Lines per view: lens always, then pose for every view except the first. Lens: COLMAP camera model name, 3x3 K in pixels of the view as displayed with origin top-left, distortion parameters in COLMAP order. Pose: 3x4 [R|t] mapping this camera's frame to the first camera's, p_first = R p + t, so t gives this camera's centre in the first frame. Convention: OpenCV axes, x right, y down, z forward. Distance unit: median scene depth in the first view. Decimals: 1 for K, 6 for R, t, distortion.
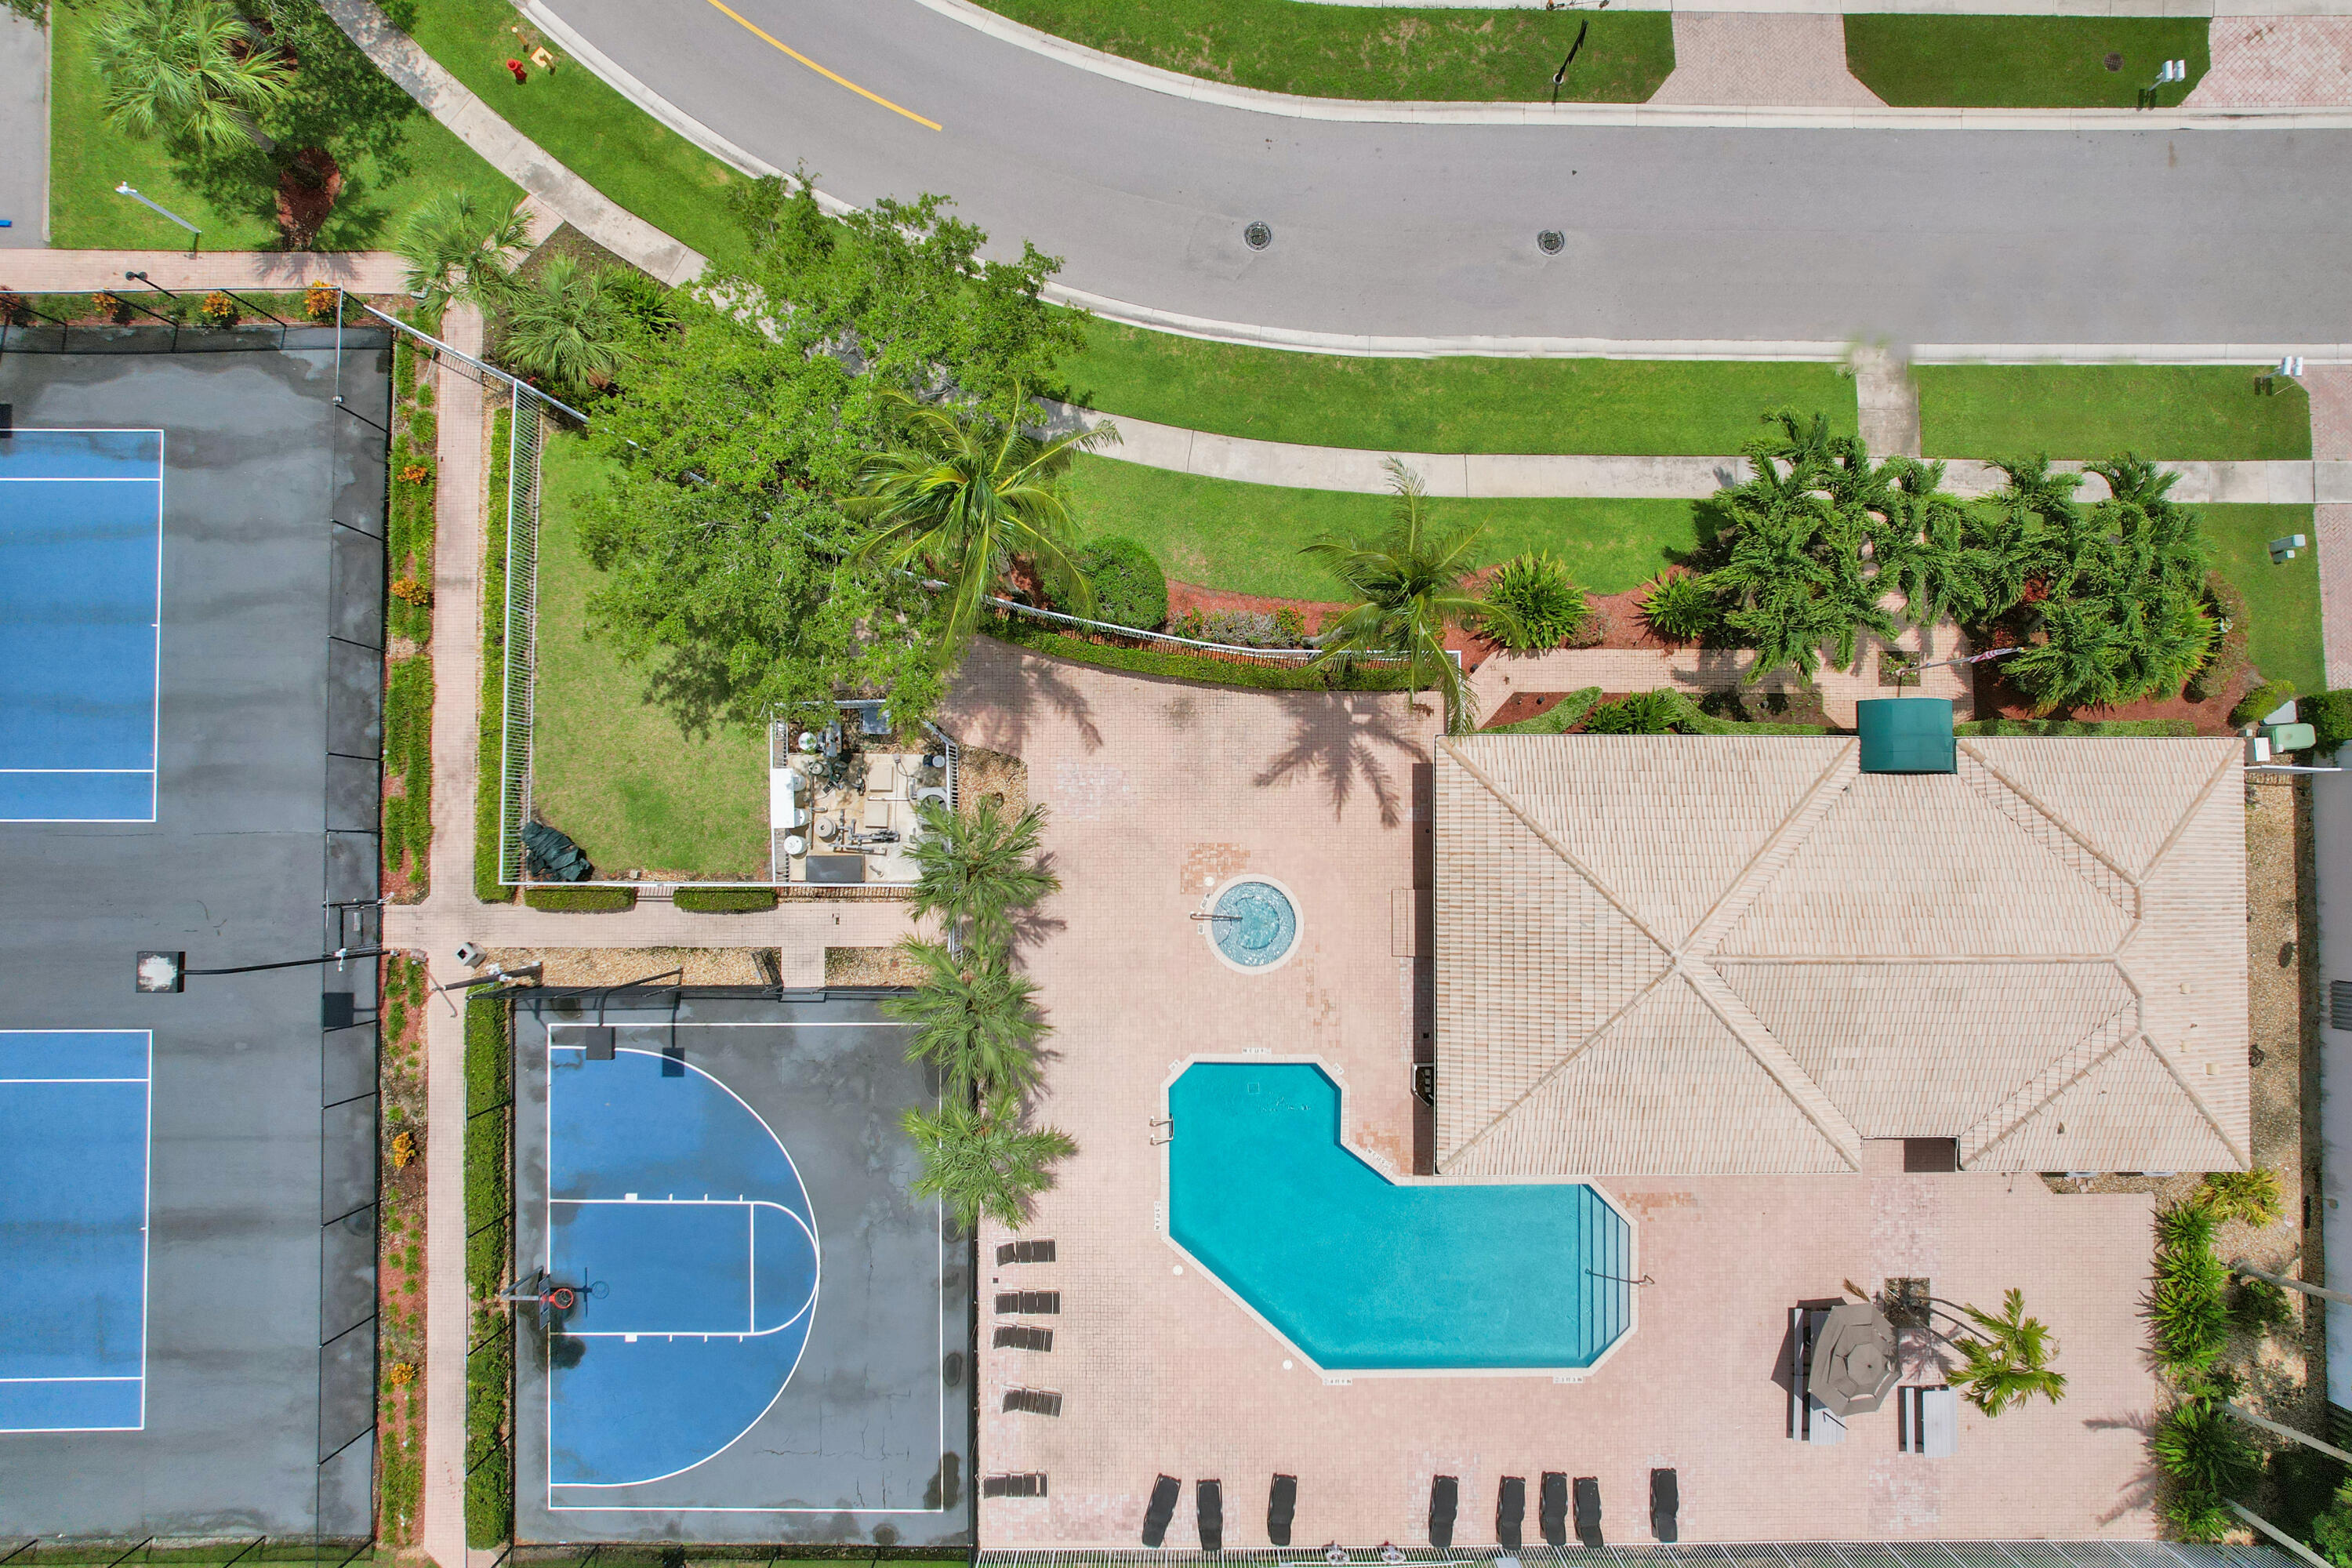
lens RADIAL K [[1524.5, 0, 1195.4], [0, 1524.5, 828.8], [0, 0, 1]] dist [-0.065841, 0.052555]
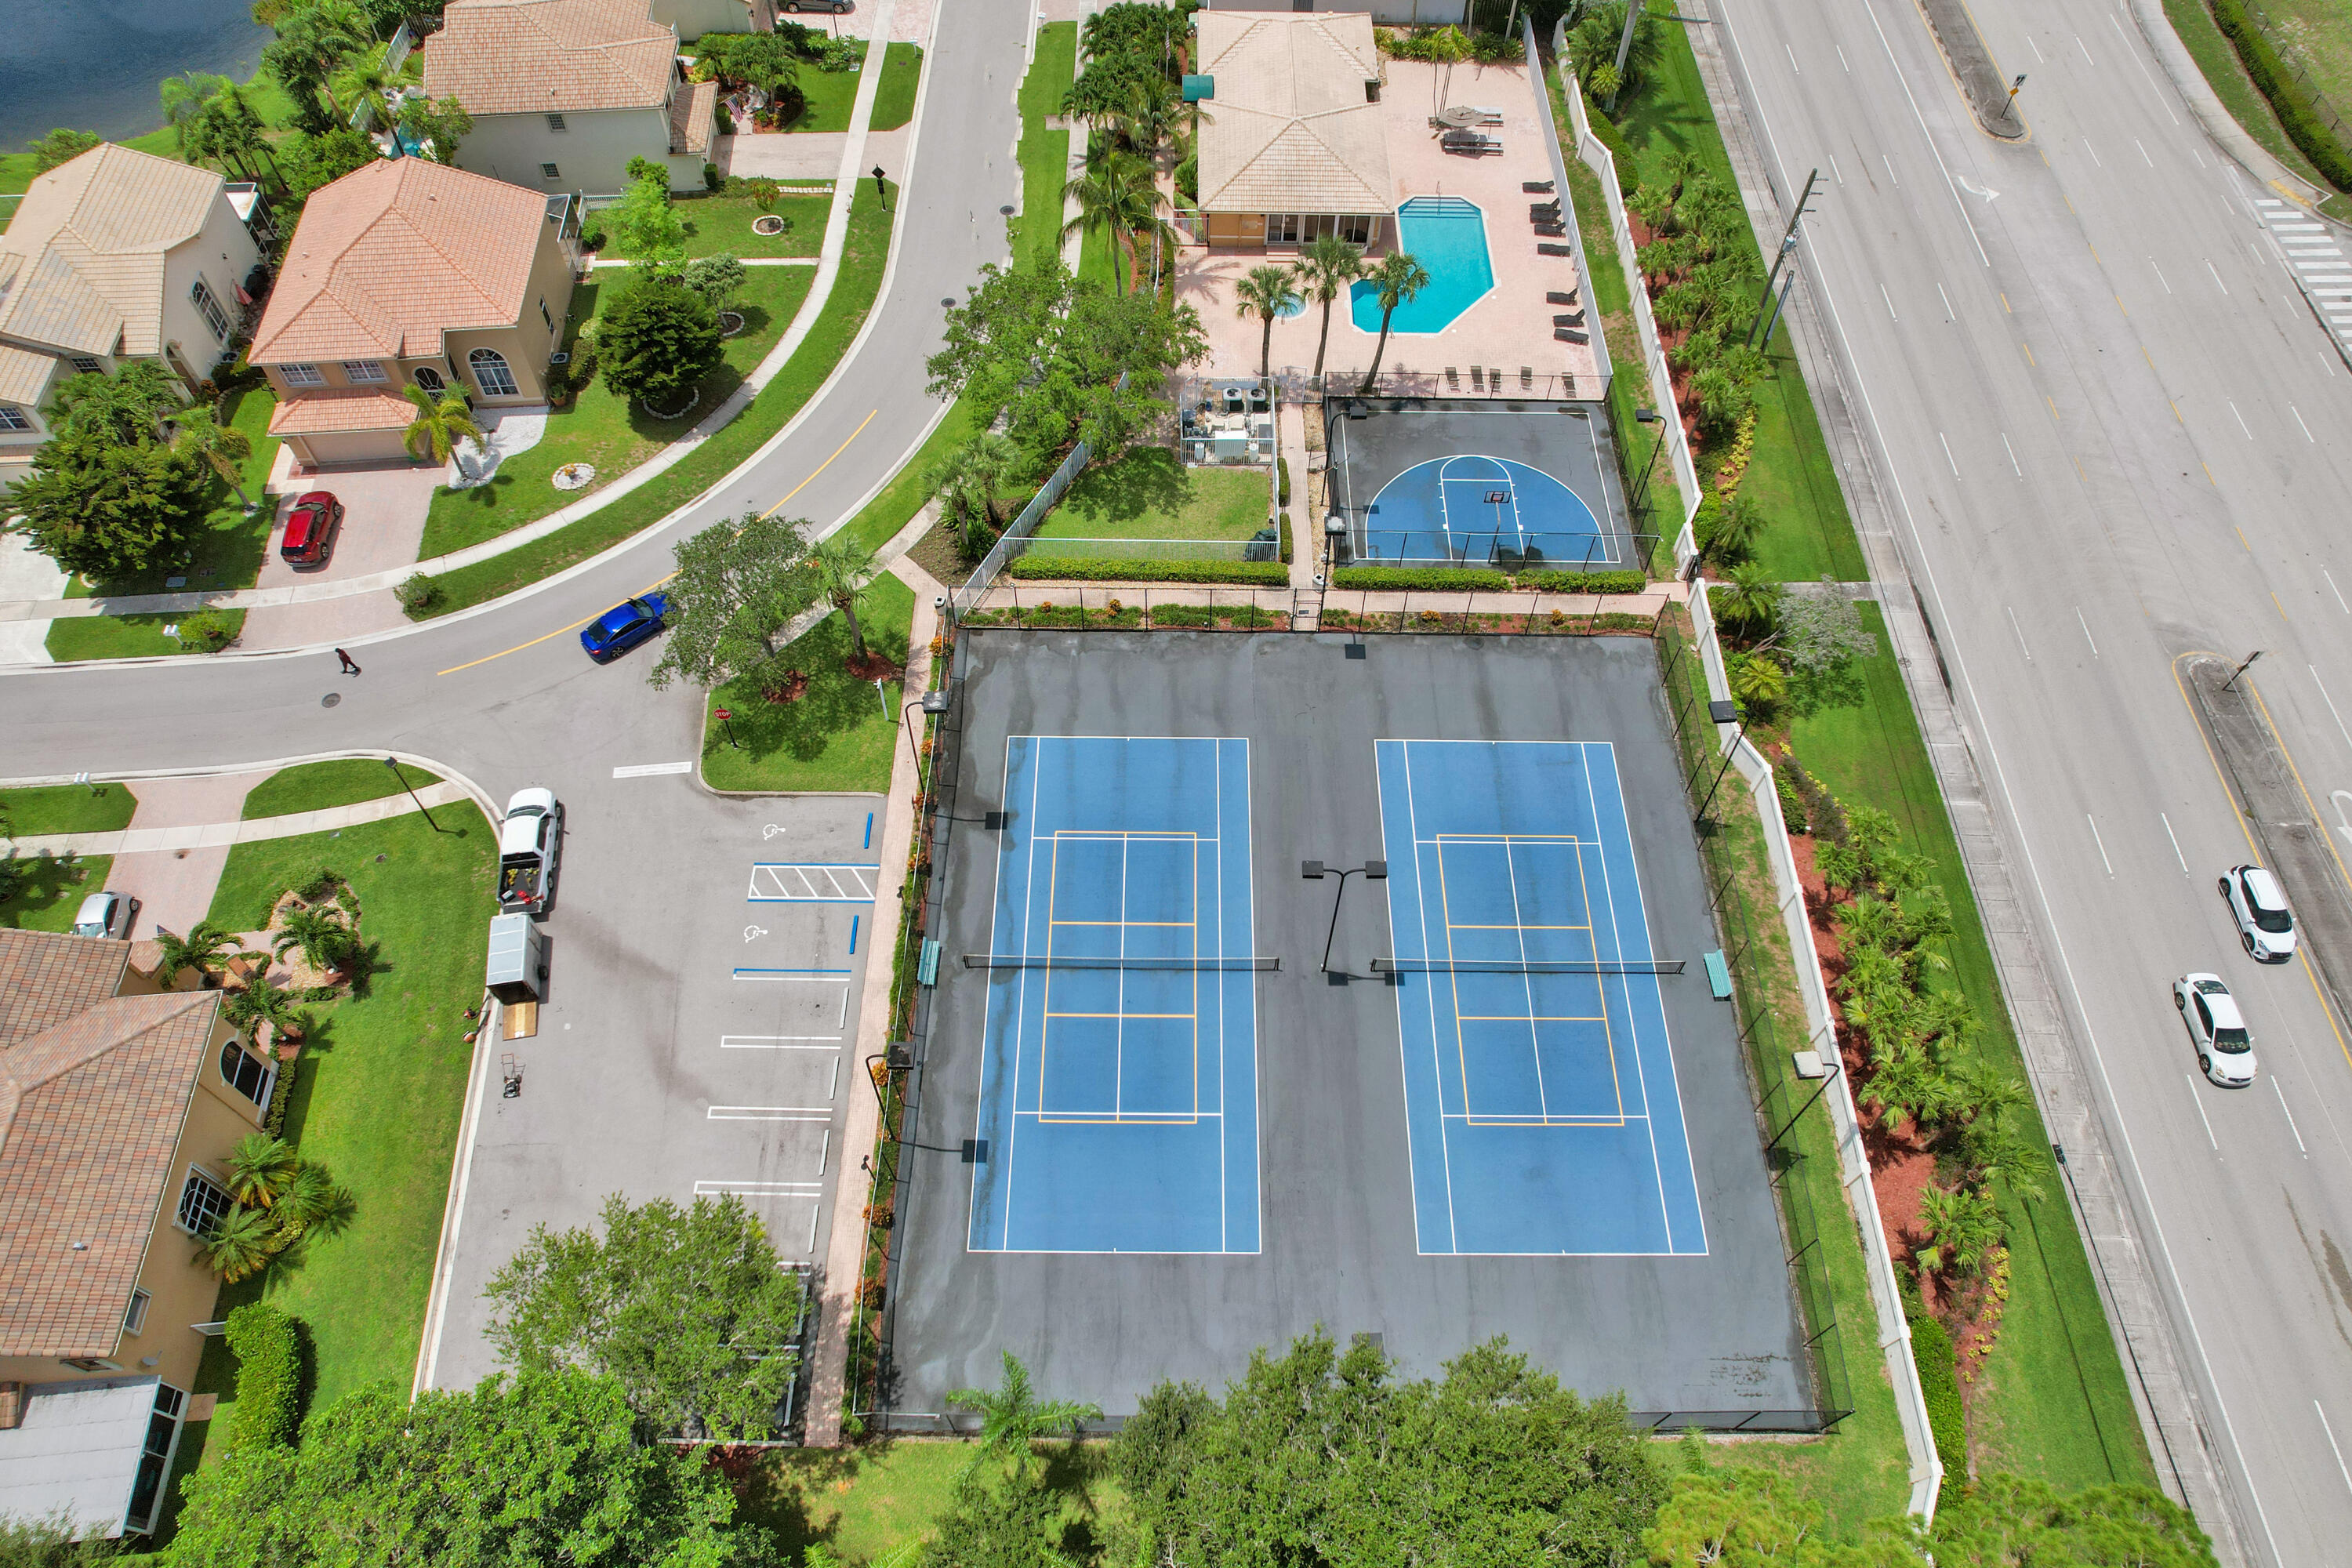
lens RADIAL K [[1524.5, 0, 1195.4], [0, 1524.5, 828.8], [0, 0, 1]] dist [-0.065841, 0.052555]
pose [[-0.003427, -0.843008, 0.537890, -1.683807], [0.999309, 0.017024, 0.033047, -0.116432], [-0.037015, 0.537631, 0.842367, -0.355941]]
